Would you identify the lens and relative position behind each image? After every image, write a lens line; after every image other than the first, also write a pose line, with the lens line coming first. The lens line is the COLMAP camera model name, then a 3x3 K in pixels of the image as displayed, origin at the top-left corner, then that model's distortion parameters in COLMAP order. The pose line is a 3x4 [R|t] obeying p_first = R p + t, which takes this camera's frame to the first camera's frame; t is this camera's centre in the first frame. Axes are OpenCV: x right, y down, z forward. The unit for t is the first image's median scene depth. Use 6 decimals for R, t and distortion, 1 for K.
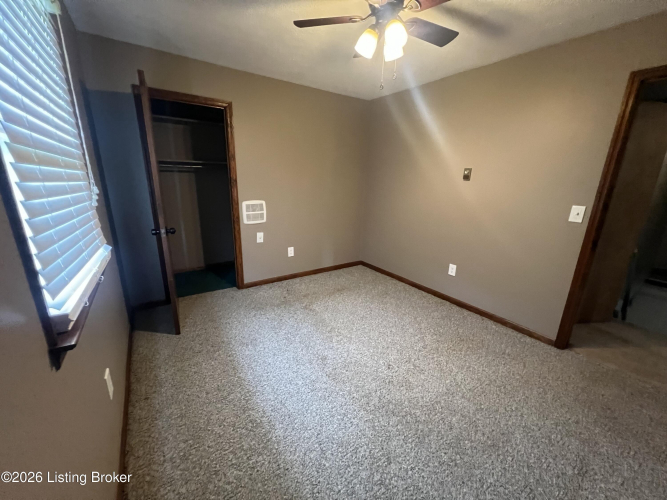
lens RADIAL K [[265.2, 0, 330.7], [0, 265.2, 250.2], [0, 0, 1]] dist [-0.003166, -0.000800]
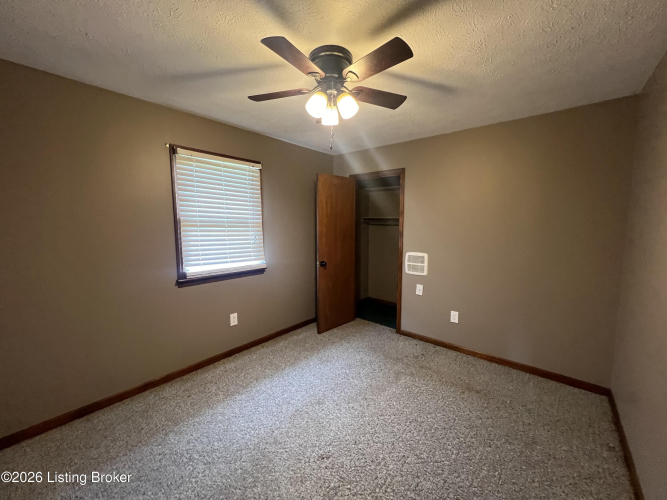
lens RADIAL K [[266.3, 0, 329.9], [0, 266.3, 251.2], [0, 0, 1]] dist [0.011627, 0.000228]
pose [[0.257655, 0.081299, -0.962811, 0.617367], [-0.250853, 0.967915, 0.014600, -0.122745], [0.933106, 0.237762, 0.269782, 0.407933]]
